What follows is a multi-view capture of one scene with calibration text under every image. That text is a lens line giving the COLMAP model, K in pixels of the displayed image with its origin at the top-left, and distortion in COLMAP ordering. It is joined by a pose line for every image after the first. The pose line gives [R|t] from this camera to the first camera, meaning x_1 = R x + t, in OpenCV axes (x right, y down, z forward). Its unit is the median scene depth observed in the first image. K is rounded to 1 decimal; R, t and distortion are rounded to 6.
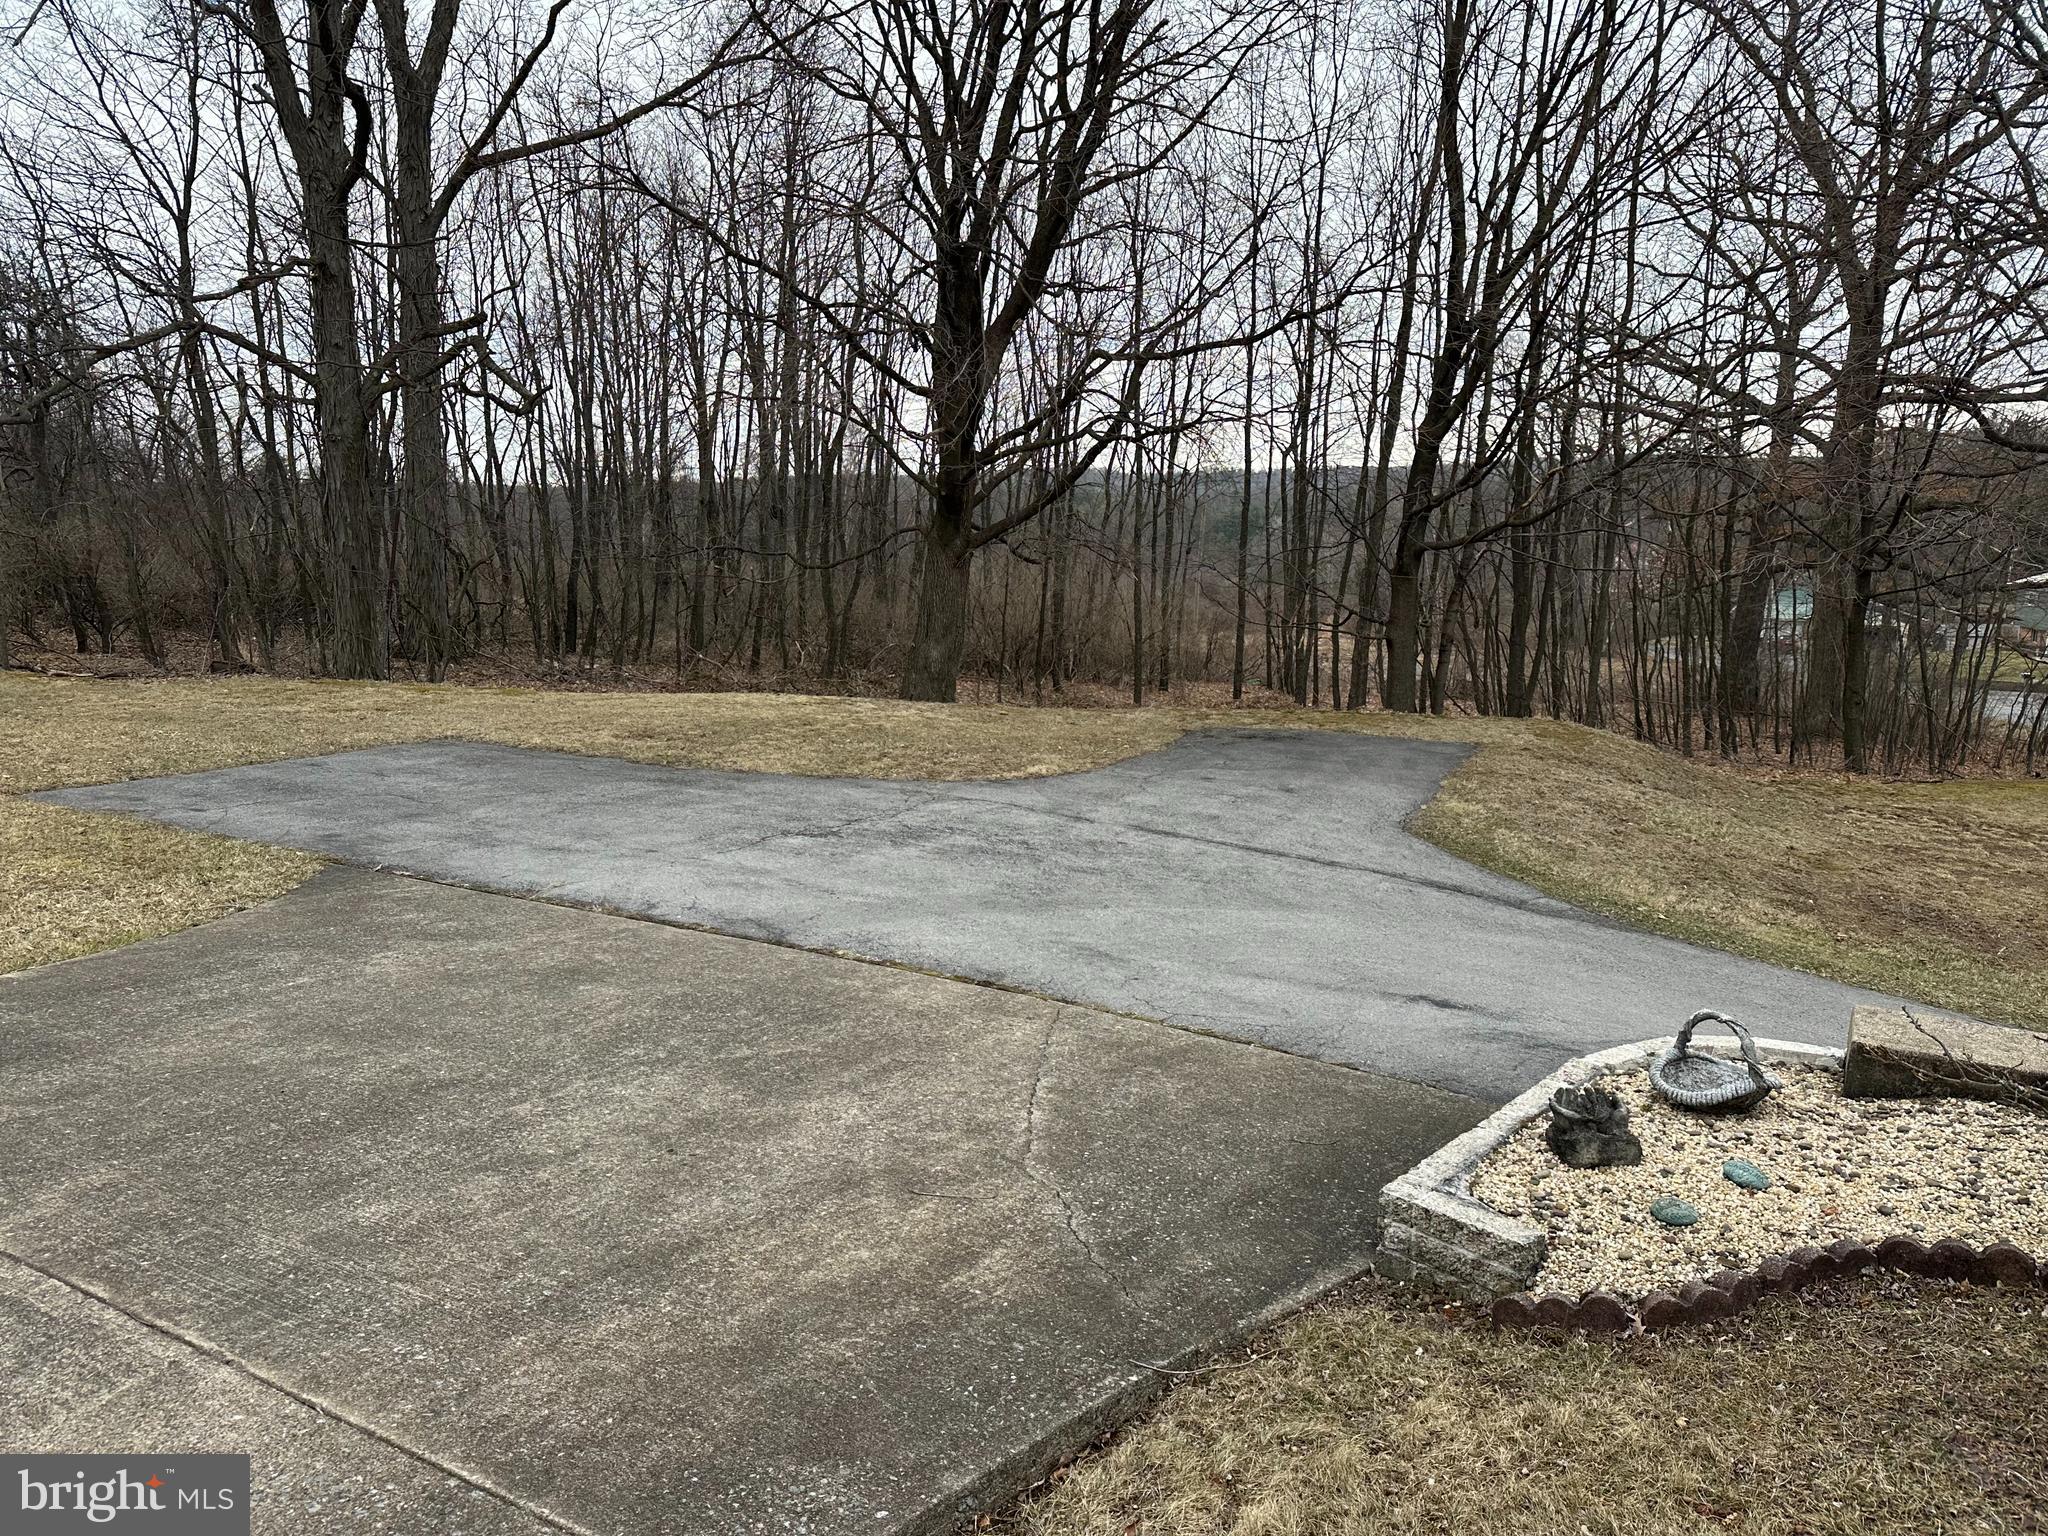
lens RADIAL K [[1404.8, 0, 1021.7], [0, 1404.8, 765.9], [0, 0, 1]] dist [0.060027, -0.083341]
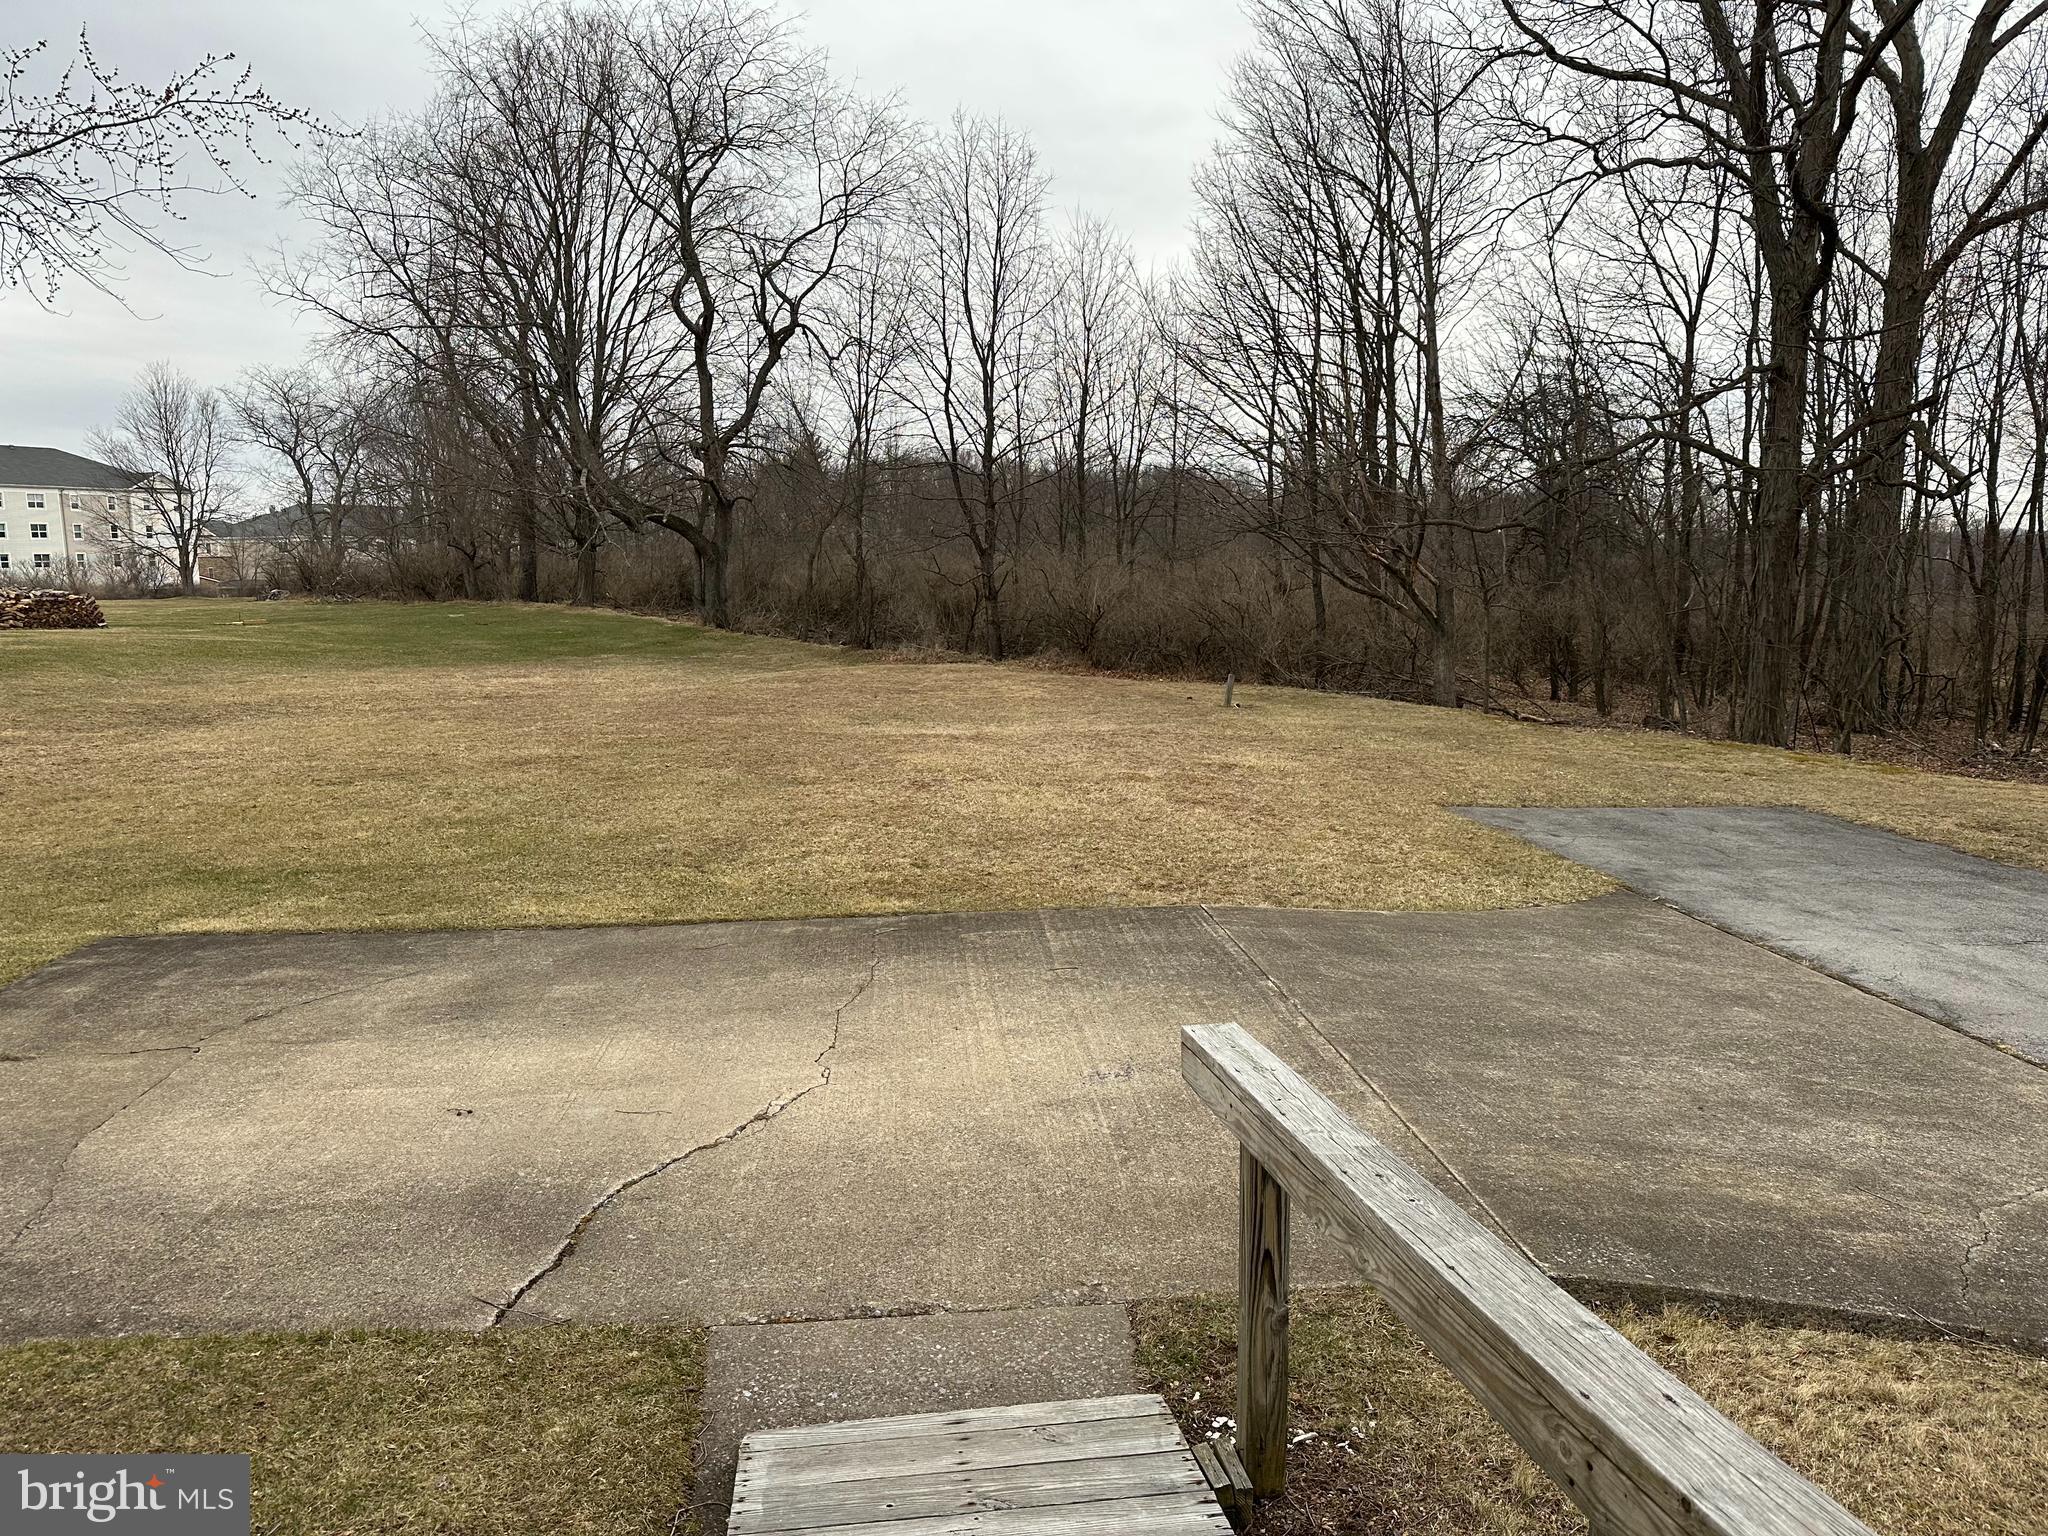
lens RADIAL K [[1404.8, 0, 1020.1], [0, 1404.8, 780.0], [0, 0, 1]] dist [0.060027, -0.083341]
pose [[0.567033, 0.110903, -0.816195, 0.210041], [-0.132571, 0.990264, 0.042454, -0.009976], [0.812956, 0.084130, 0.576215, -0.171397]]
